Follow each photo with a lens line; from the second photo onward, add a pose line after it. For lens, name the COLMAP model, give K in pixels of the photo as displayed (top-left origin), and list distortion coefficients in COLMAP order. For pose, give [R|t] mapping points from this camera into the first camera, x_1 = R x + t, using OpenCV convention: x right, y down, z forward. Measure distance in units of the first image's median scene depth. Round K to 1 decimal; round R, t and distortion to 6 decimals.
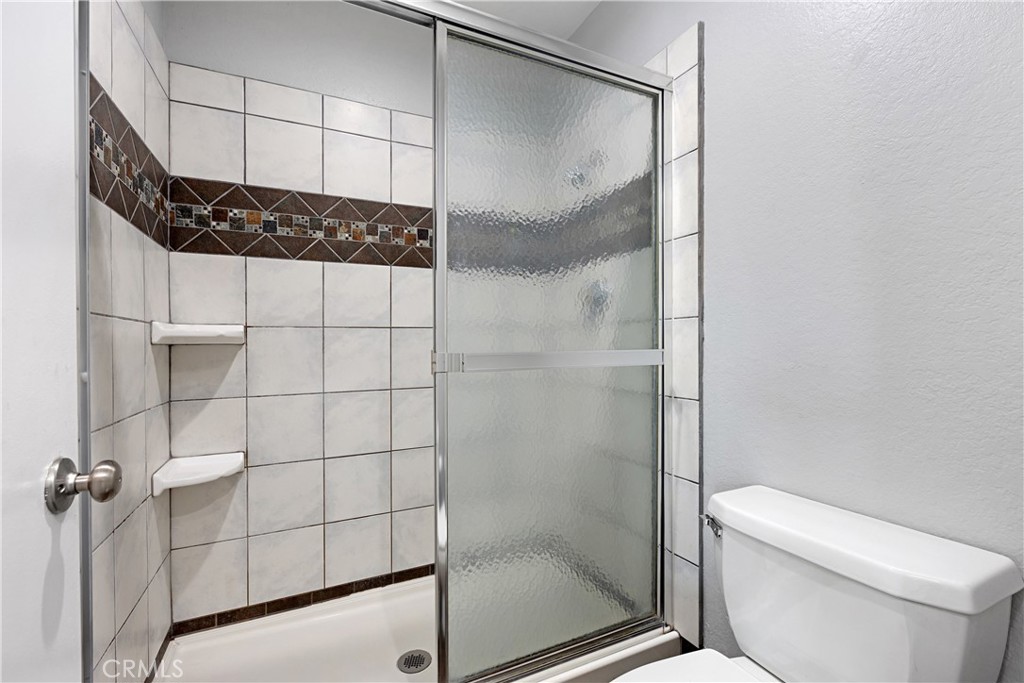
lens RADIAL K [[461.4, 0, 517.2], [0, 461.4, 341.8], [0, 0, 1]] dist [0.000500, 0.000055]
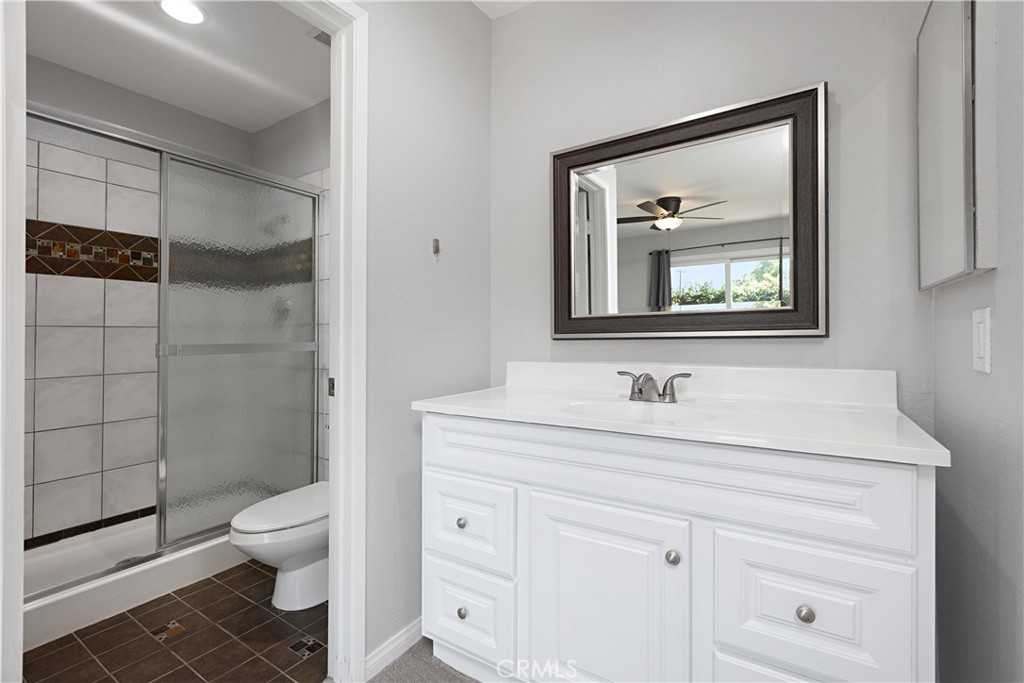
lens RADIAL K [[460.0, 0, 513.1], [0, 460.0, 329.9], [0, 0, 1]] dist [0.003420, 0.000274]
pose [[0.855316, 0.008912, 0.518029, 0.035888], [-0.000462, 0.999865, -0.016438, -0.002027], [-0.518106, 0.013821, 0.855205, -0.709943]]
